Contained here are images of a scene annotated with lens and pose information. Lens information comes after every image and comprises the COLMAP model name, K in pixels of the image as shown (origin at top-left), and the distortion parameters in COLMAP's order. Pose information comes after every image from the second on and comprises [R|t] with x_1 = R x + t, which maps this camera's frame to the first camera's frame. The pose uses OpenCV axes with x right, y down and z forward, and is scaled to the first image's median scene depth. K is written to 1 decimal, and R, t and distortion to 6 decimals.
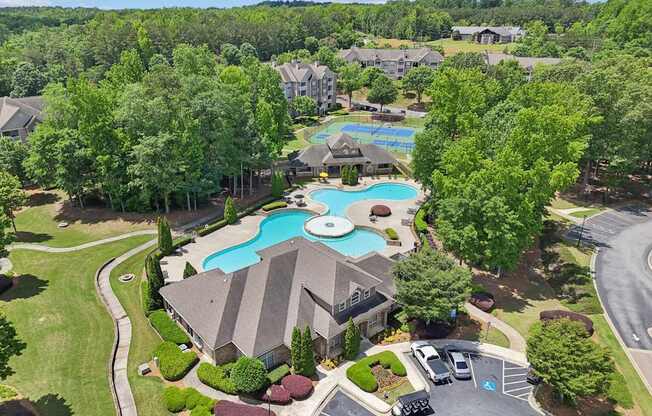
lens RADIAL K [[455.4, 0, 327.5], [0, 455.4, 209.1], [0, 0, 1]] dist [0.036490, -0.032356]
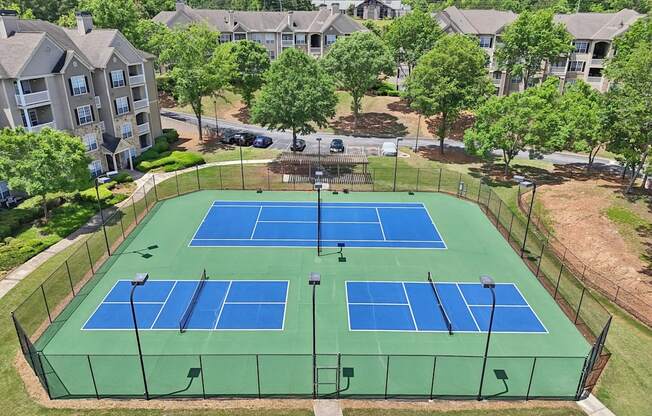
lens RADIAL K [[455.4, 0, 337.6], [0, 455.4, 197.2], [0, 0, 1]] dist [0.036490, -0.032356]
pose [[0.923438, -0.134356, 0.359459, 0.015221], [0.141869, 0.989870, 0.005528, -0.260401], [-0.356561, 0.045891, 0.933144, 0.970798]]
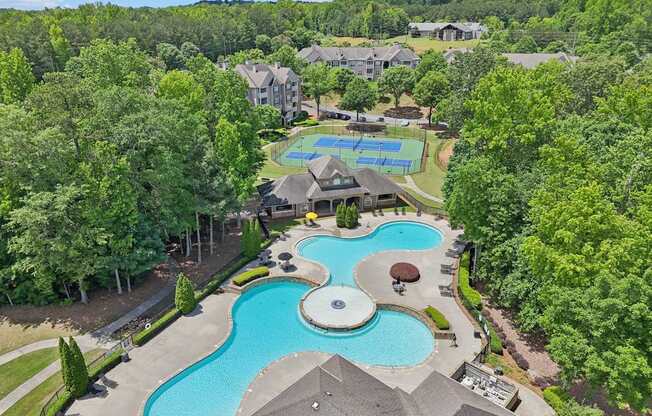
lens RADIAL K [[455.4, 0, 327.2], [0, 455.4, 204.6], [0, 0, 1]] dist [0.036490, -0.032356]
pose [[0.992534, -0.054102, 0.109315, -0.059332], [0.055130, 0.998459, -0.006397, -0.083698], [-0.108800, 0.012376, 0.993987, 0.256316]]
